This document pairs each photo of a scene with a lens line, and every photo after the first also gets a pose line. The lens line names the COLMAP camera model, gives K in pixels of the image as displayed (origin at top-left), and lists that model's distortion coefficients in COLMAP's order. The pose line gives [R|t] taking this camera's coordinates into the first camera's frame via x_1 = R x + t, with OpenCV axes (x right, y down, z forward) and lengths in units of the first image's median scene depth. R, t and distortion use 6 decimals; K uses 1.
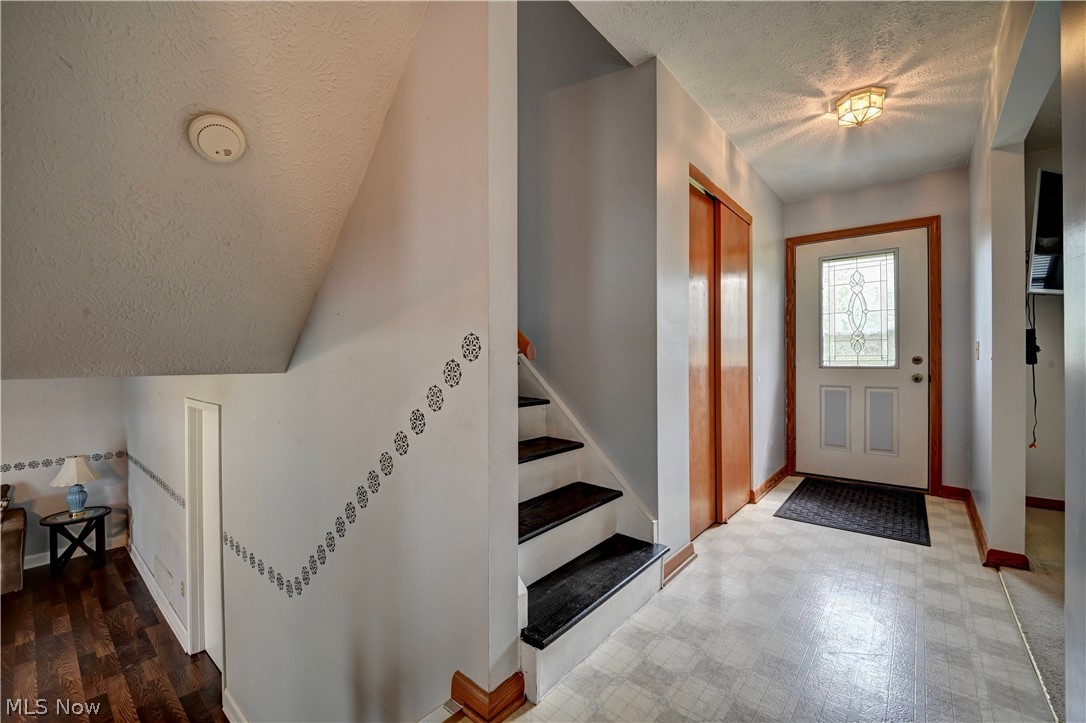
lens RADIAL K [[450.4, 0, 547.4], [0, 450.4, 360.6], [0, 0, 1]] dist [-0.015608, -0.000565]
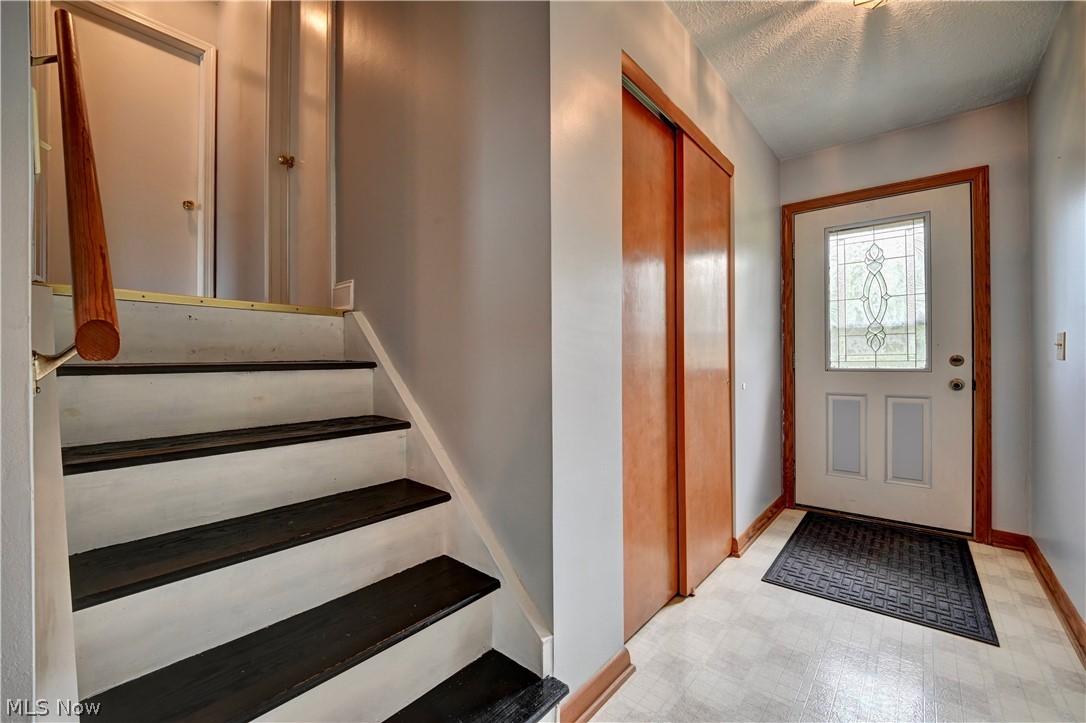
lens RADIAL K [[450.4, 0, 547.4], [0, 450.4, 360.6], [0, 0, 1]] dist [-0.015608, -0.000565]
pose [[0.999988, -0.001436, -0.004673, 0.147922], [0.001429, 0.999998, -0.001515, -0.000495], [0.004676, 0.001508, 0.999988, 0.253982]]
